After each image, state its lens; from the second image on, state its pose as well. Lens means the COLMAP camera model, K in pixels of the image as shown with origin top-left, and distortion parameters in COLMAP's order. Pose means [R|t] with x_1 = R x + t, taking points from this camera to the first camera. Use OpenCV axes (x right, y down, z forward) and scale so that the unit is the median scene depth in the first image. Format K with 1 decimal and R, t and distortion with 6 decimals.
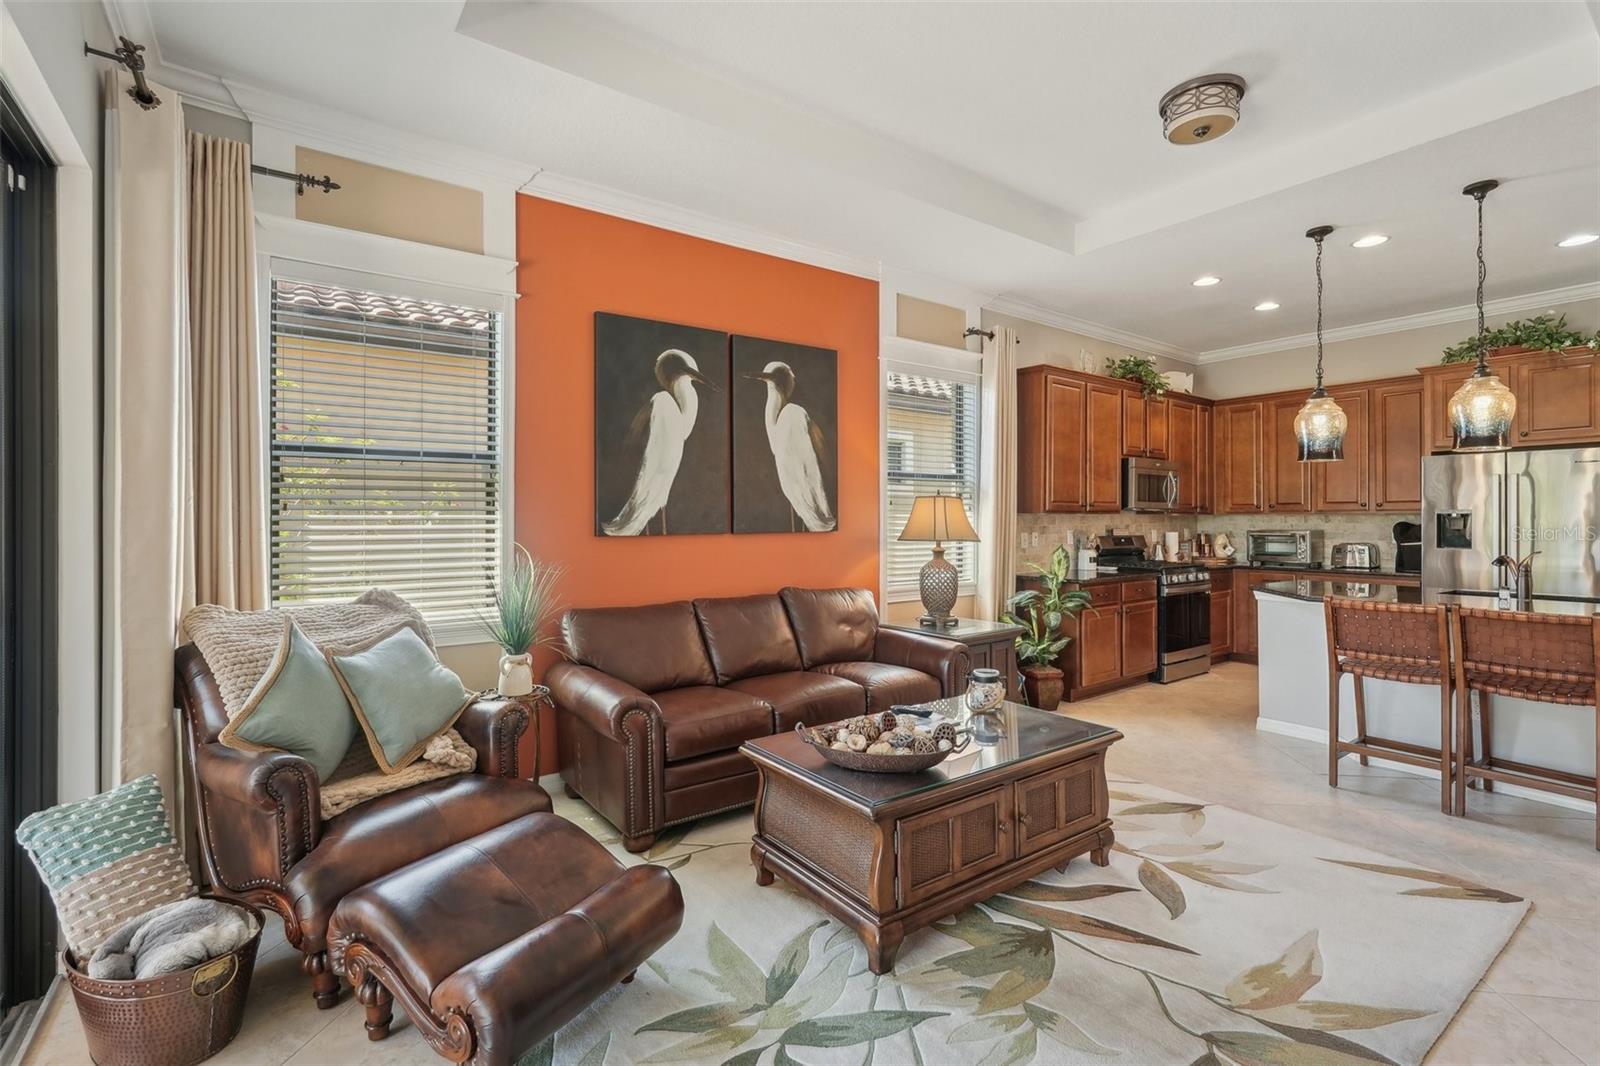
lens RADIAL K [[723.8, 0, 797.2], [0, 723.8, 520.9], [0, 0, 1]] dist [-0.018210, 0.007296]
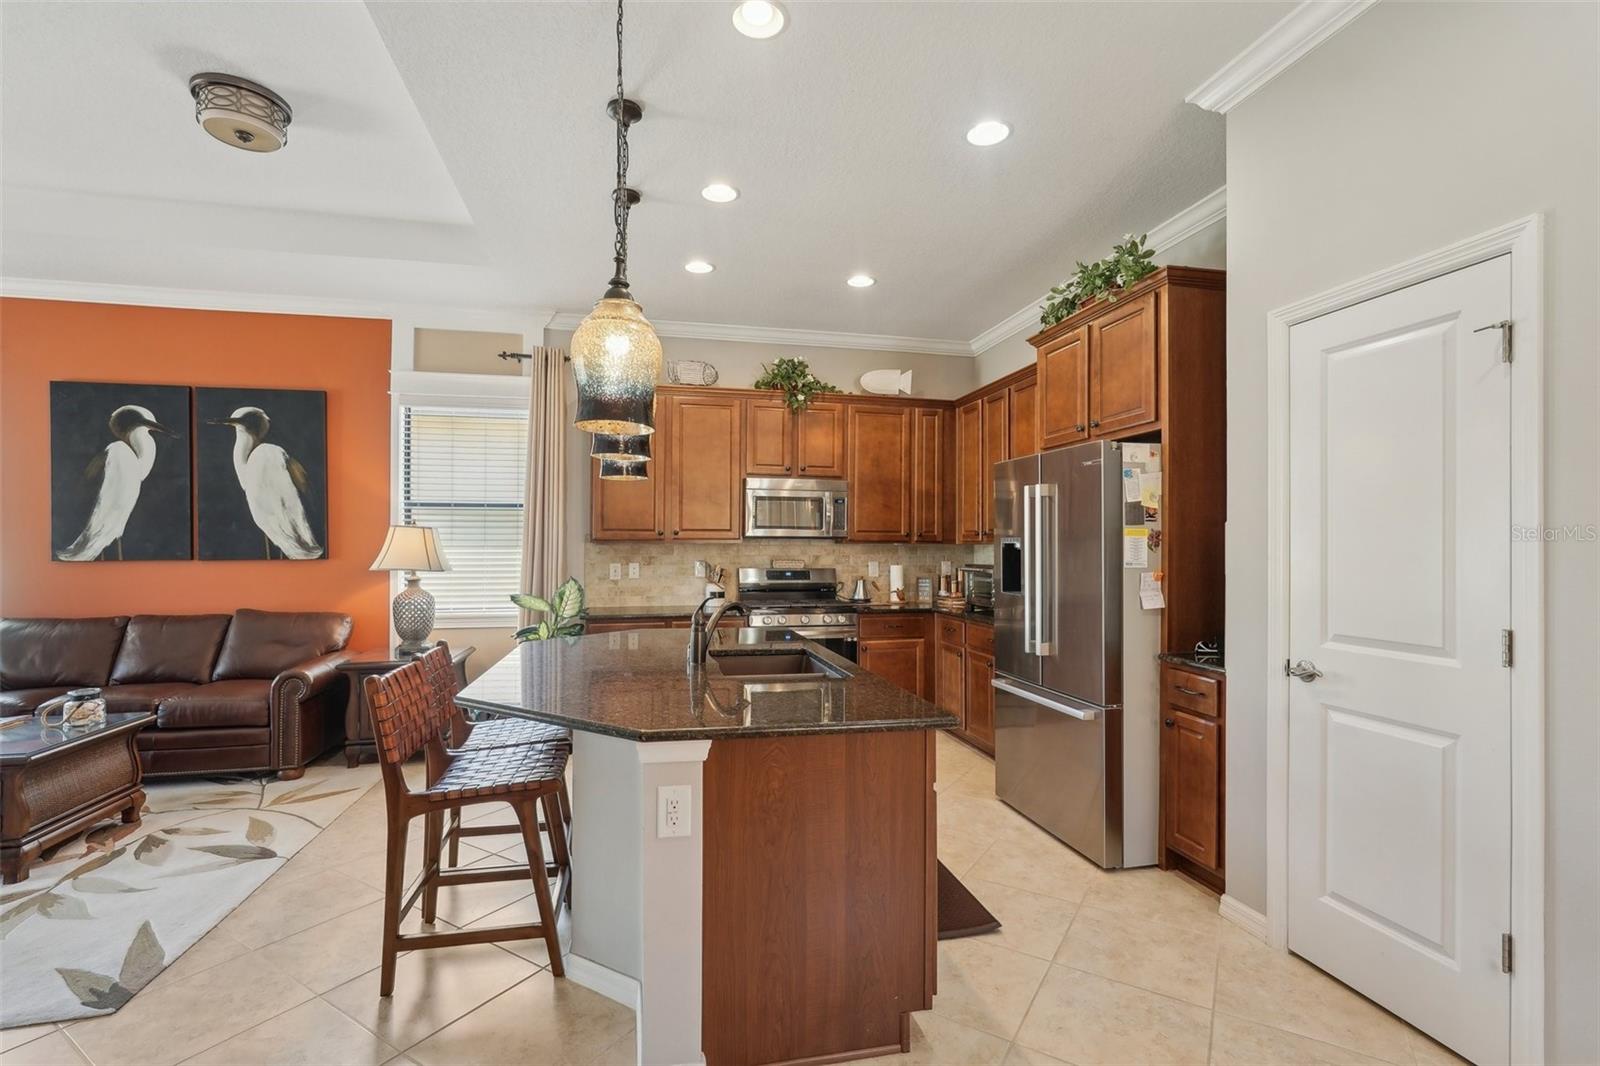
lens RADIAL K [[723.8, 0, 799.6], [0, 723.8, 543.0], [0, 0, 1]] dist [-0.018210, 0.007296]
pose [[0.921507, 0.002747, -0.388352, 1.084767], [-0.004853, 0.999978, -0.004441, -0.008042], [0.388331, 0.005977, 0.921501, 0.281000]]
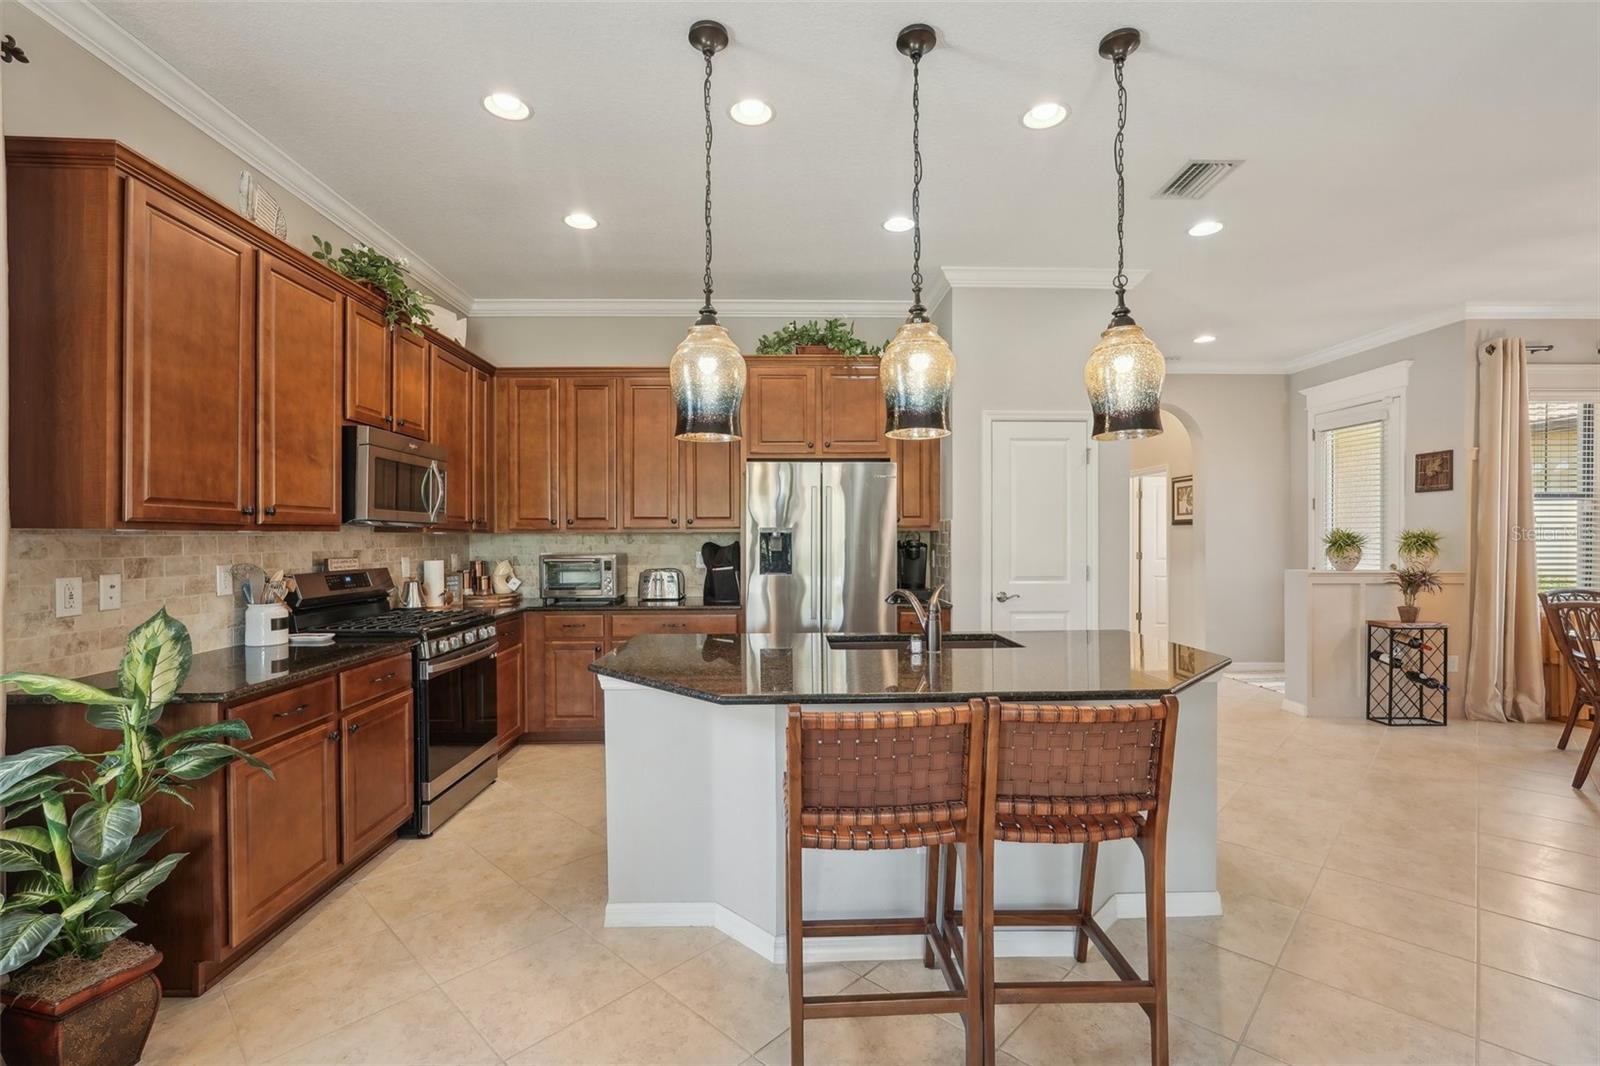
lens RADIAL K [[723.8, 0, 806.6], [0, 723.8, 537.3], [0, 0, 1]] dist [-0.018210, 0.007296]
pose [[0.565516, -0.001709, 0.824735, 0.266548], [0.005324, 0.999985, -0.001578, -0.003287], [-0.824720, 0.005283, 0.565517, 0.541954]]
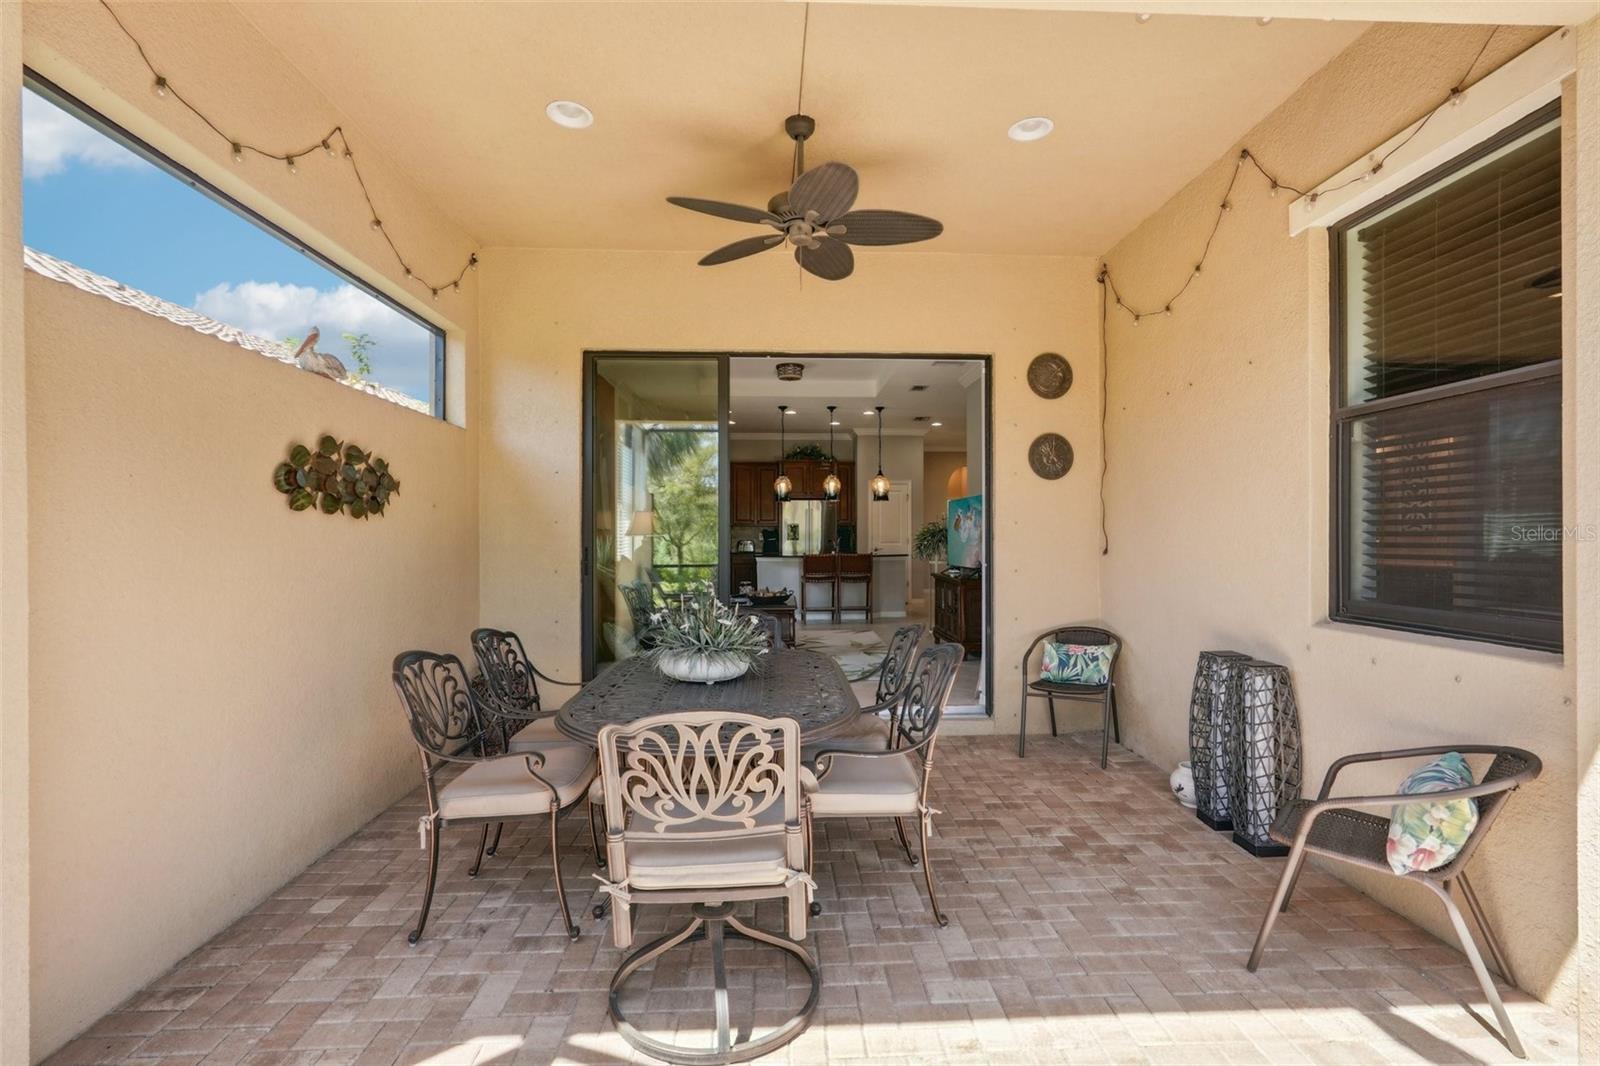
lens RADIAL K [[723.8, 0, 805.0], [0, 723.8, 536.1], [0, 0, 1]] dist [-0.018210, 0.007296]
pose [[0.551226, 0.002517, 0.834352, -1.128988], [0.000782, 0.999993, -0.003533, 0.037539], [-0.834355, 0.002600, 0.551221, -0.366892]]
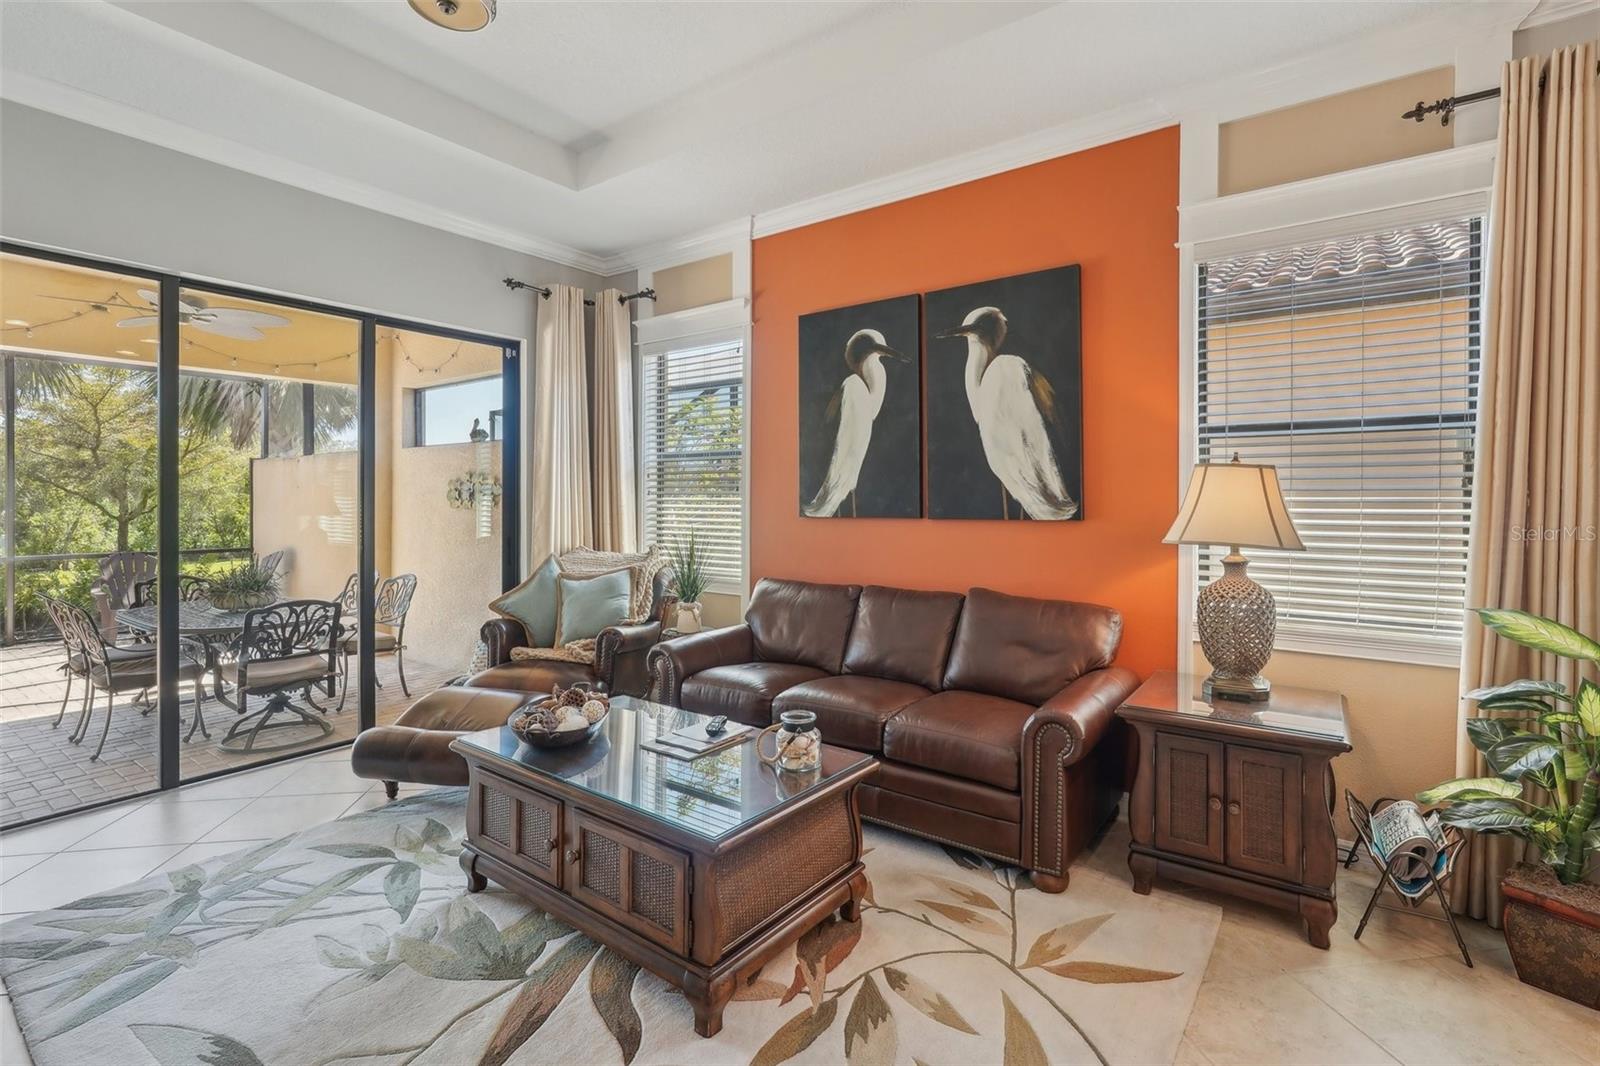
lens RADIAL K [[723.8, 0, 807.7], [0, 723.8, 505.1], [0, 0, 1]] dist [-0.018210, 0.007296]
pose [[0.310330, 0.014008, -0.950526, 0.620526], [-0.003494, 0.999901, 0.013594, -0.008928], [0.950623, -0.000898, 0.310348, 0.513824]]
